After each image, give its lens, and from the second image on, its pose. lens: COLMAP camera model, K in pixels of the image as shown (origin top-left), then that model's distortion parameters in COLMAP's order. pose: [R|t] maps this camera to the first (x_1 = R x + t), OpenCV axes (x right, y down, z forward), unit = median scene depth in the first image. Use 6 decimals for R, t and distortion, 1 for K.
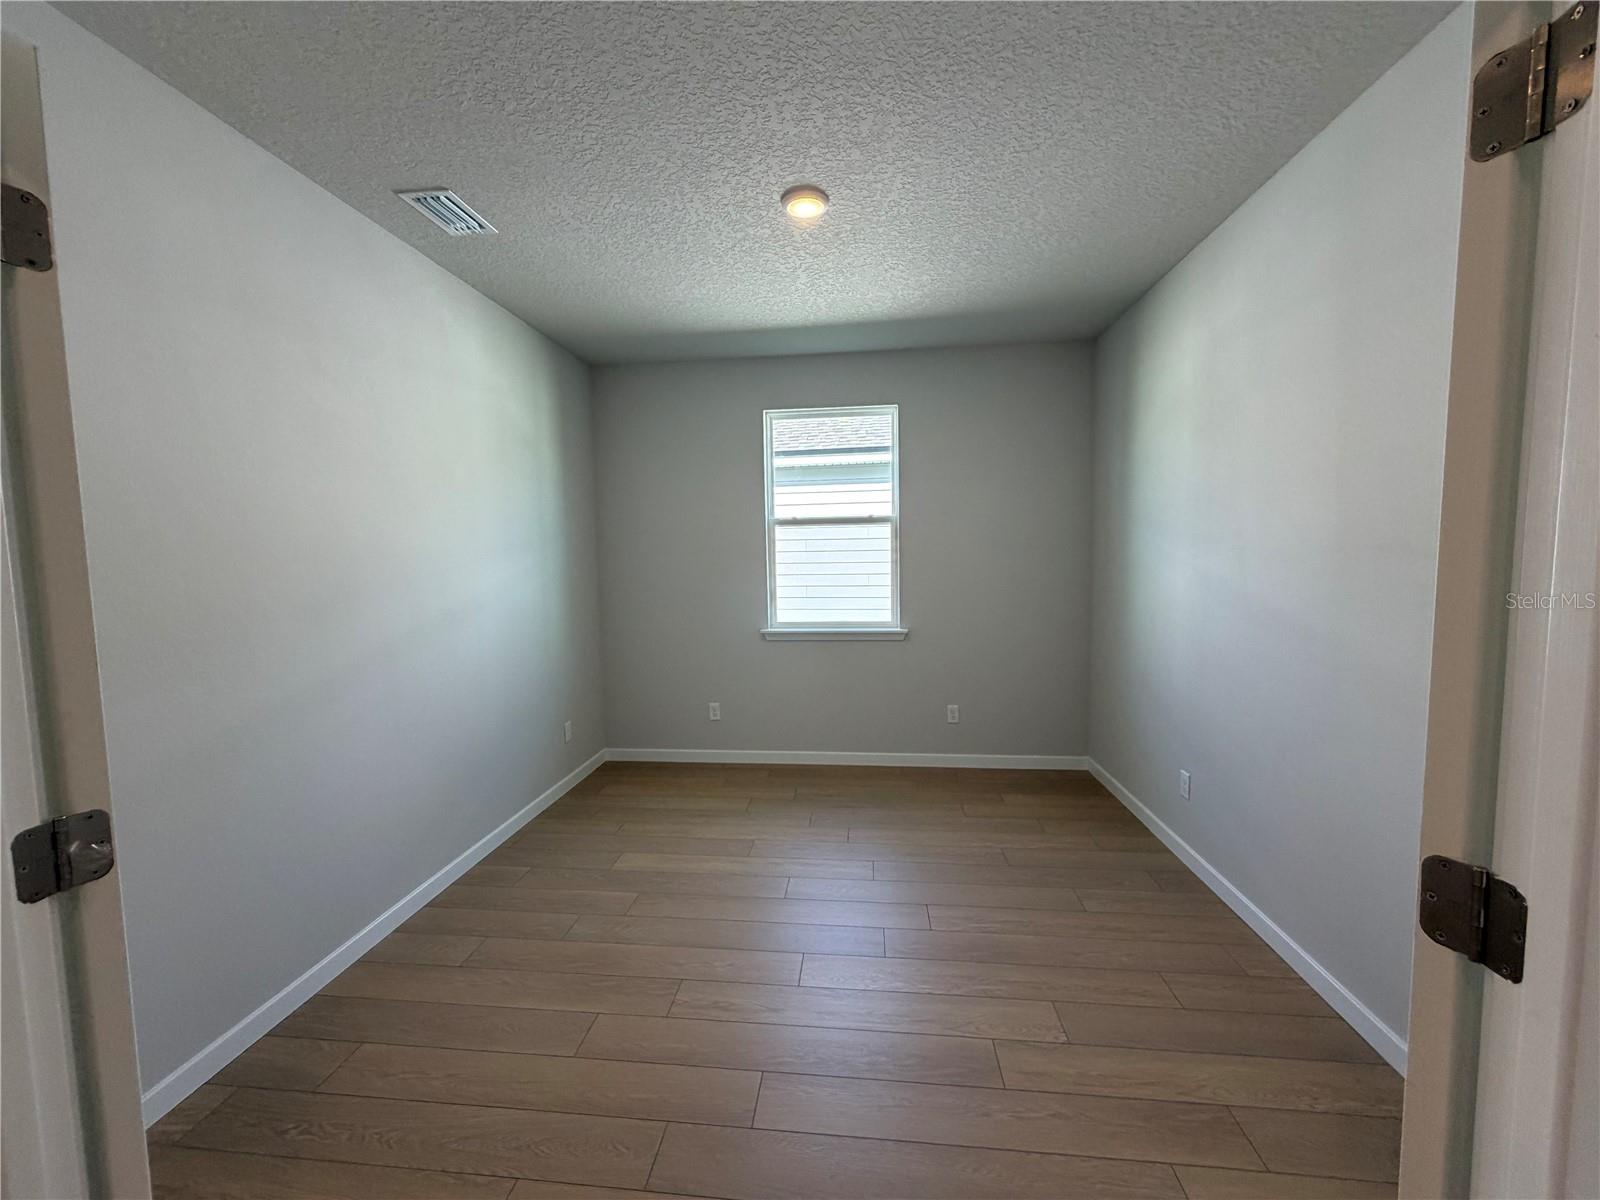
lens RADIAL K [[638.6, 0, 795.8], [0, 638.6, 600.7], [0, 0, 1]] dist [0.000362, 0.000130]
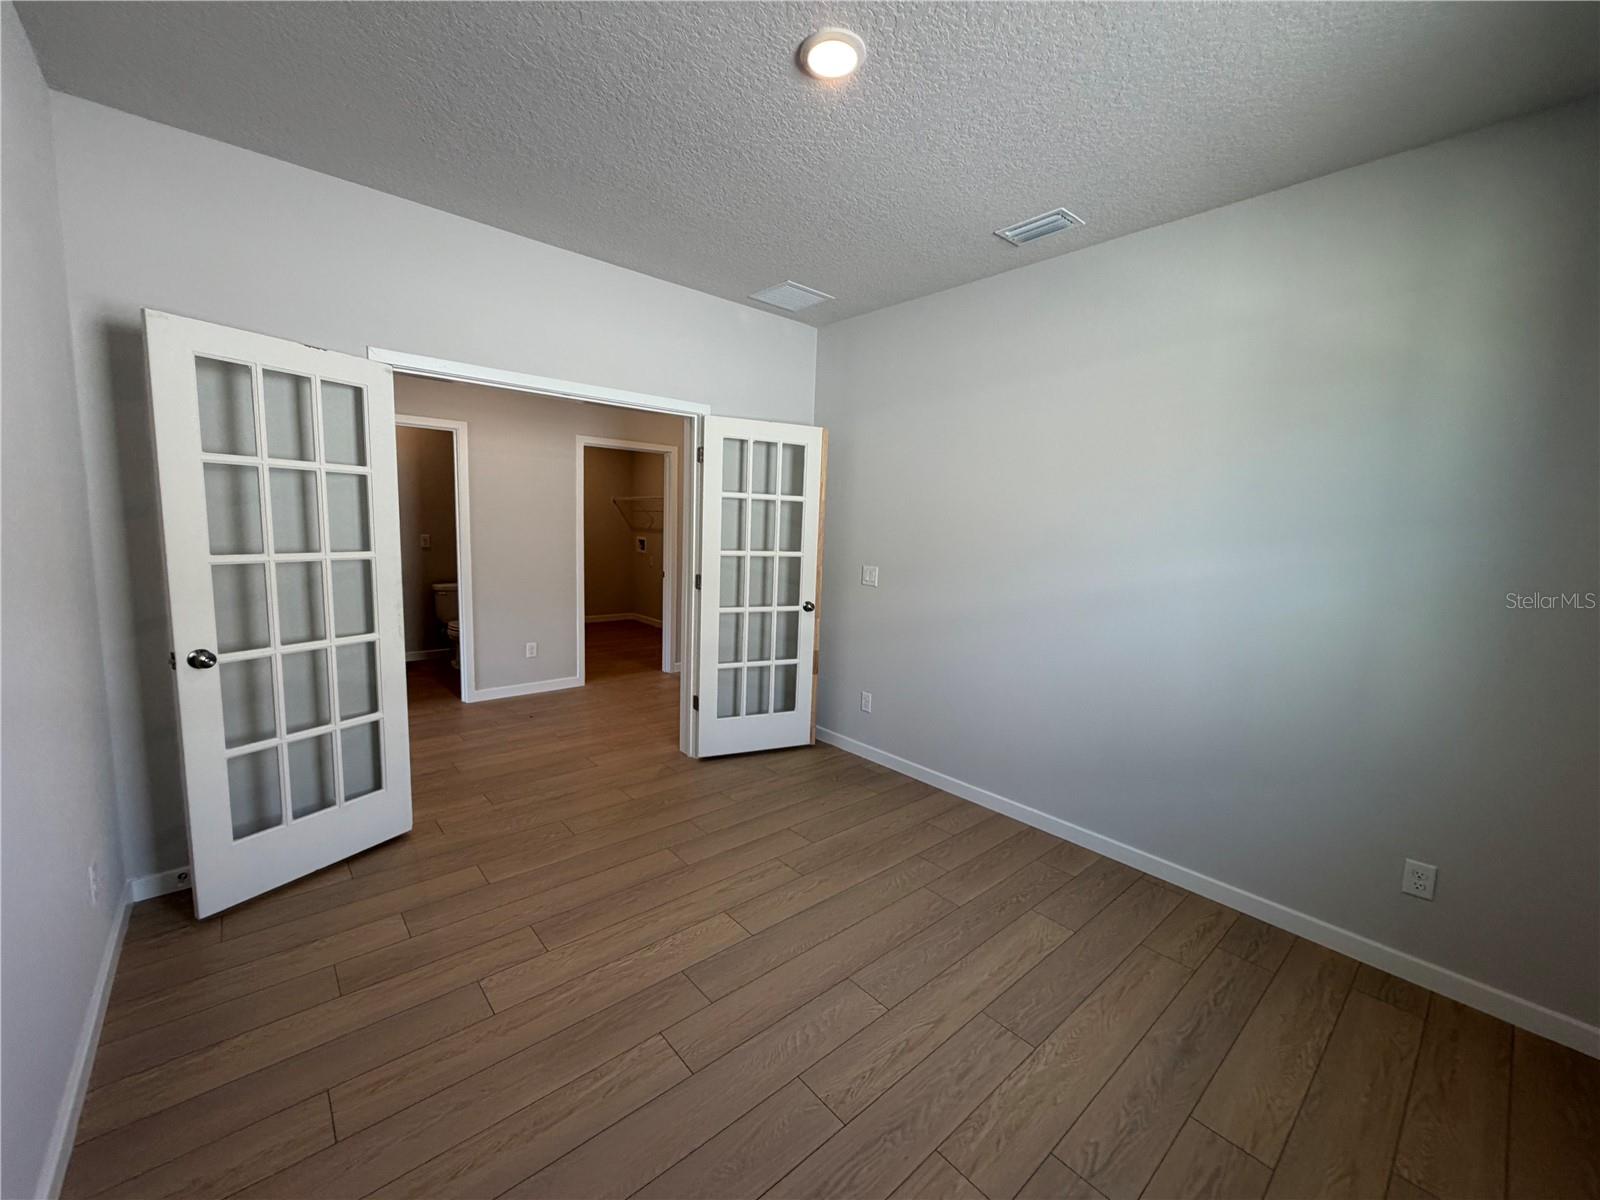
lens RADIAL K [[638.6, 0, 795.8], [0, 638.6, 600.7], [0, 0, 1]] dist [0.000362, 0.000130]
pose [[-0.672981, 0.083048, -0.734983, 0.513918], [-0.086701, 0.977970, 0.189890, -0.114809], [0.734561, 0.191516, -0.650954, 1.259003]]
